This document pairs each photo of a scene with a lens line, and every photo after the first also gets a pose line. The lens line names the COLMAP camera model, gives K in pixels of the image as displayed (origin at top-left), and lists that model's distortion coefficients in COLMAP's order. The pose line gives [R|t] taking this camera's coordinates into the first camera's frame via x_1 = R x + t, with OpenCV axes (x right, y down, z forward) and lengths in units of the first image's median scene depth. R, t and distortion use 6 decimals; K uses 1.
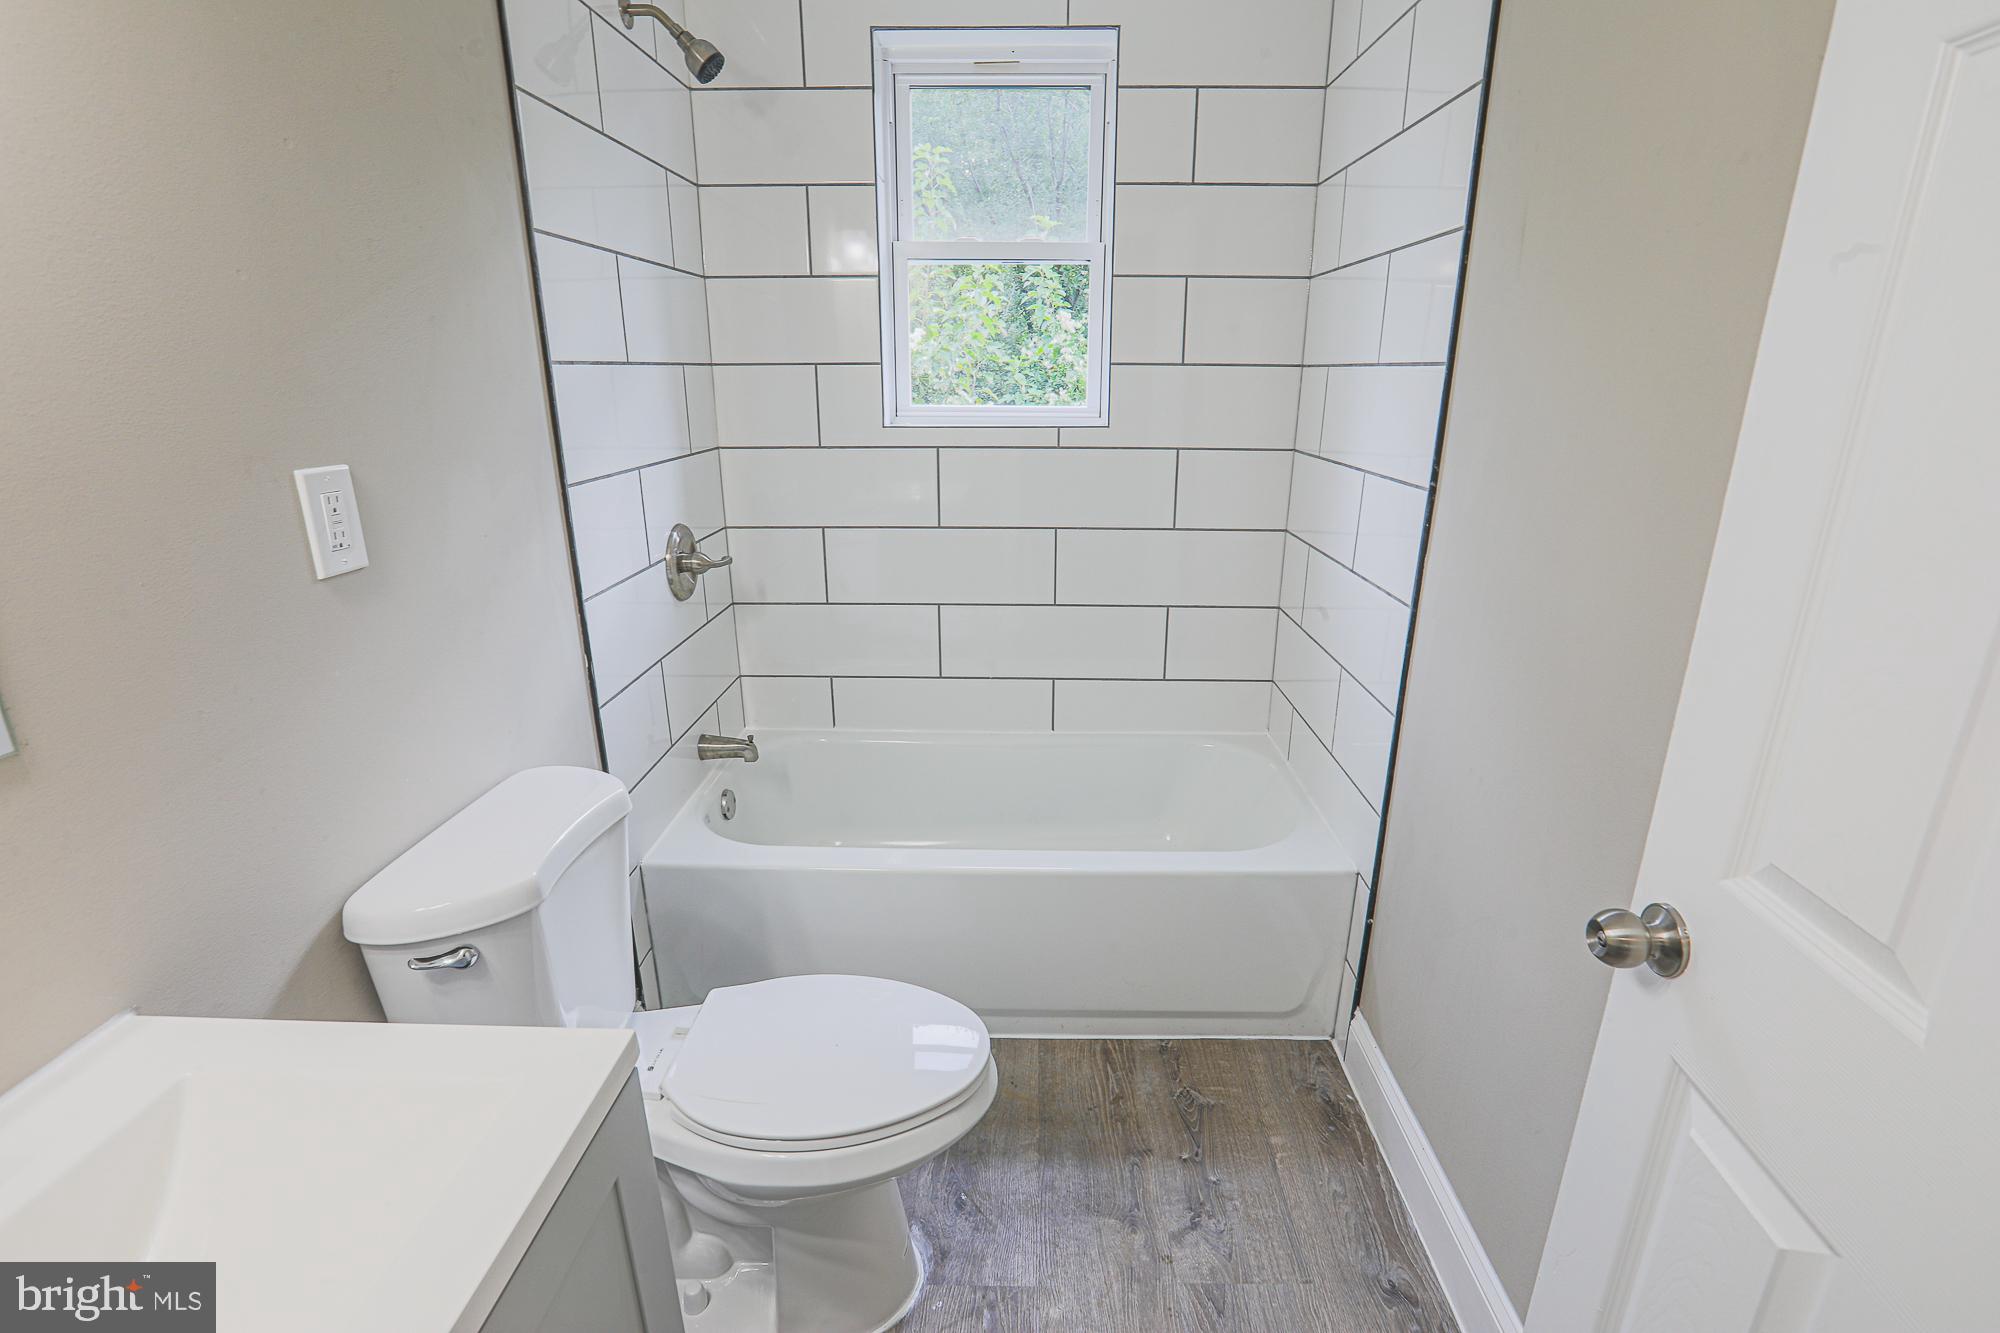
lens RADIAL K [[908.0, 0, 926.3], [0, 908.0, 674.5], [0, 0, 1]] dist [-0.059605, 0.027461]
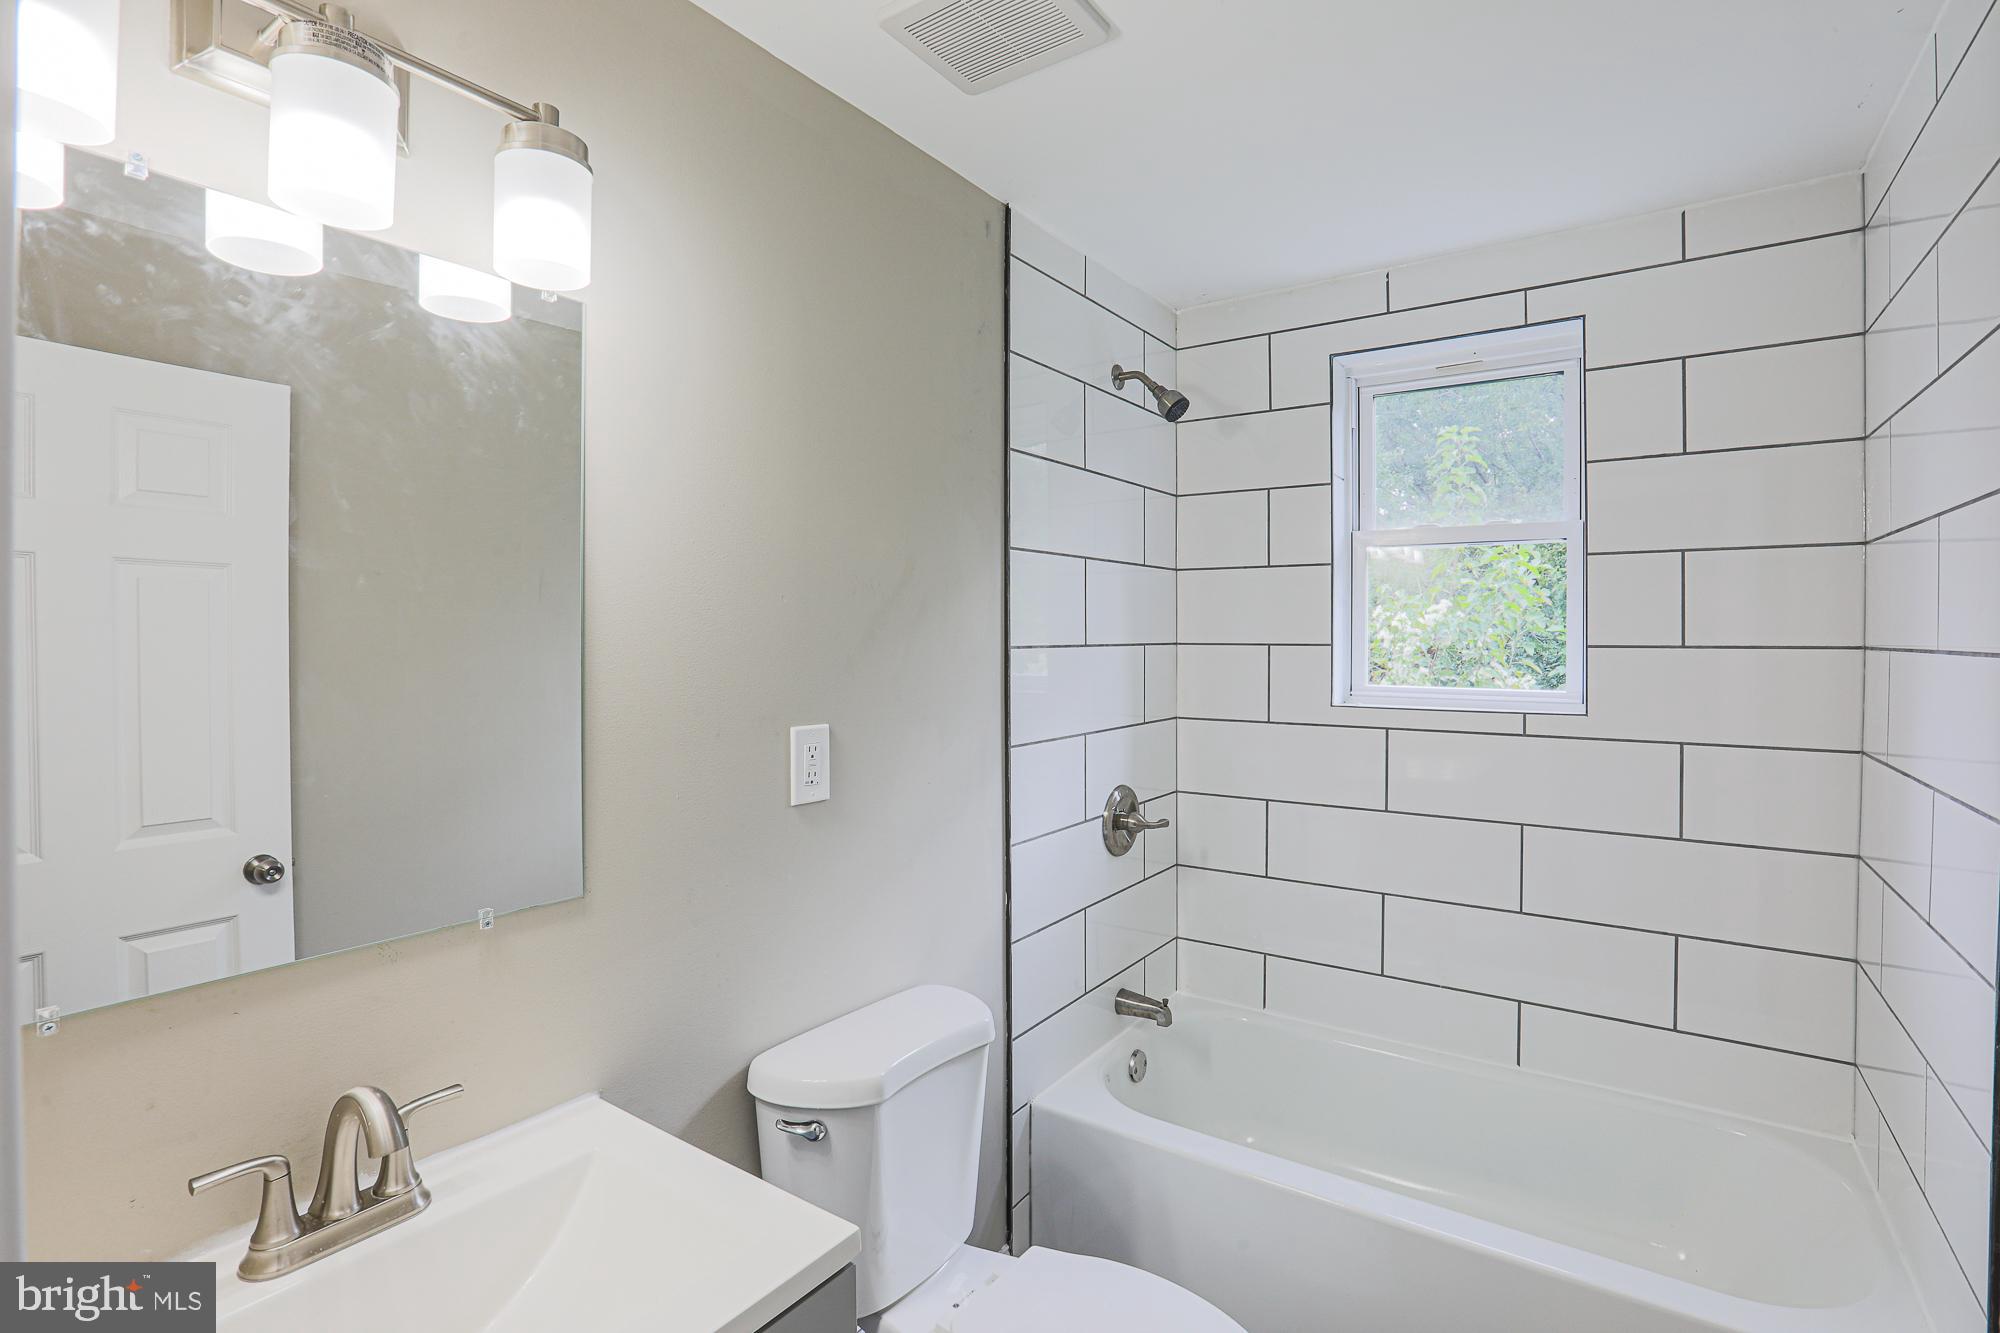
lens RADIAL K [[937.2, 0, 1030.8], [0, 937.2, 643.8], [0, 0, 1]] dist [-0.053913, 0.017446]
pose [[0.841763, 0.005643, -0.539817, 0.252472], [-0.164946, 0.954815, -0.247226, -0.031695], [0.514031, 0.297146, 0.804659, -0.025871]]
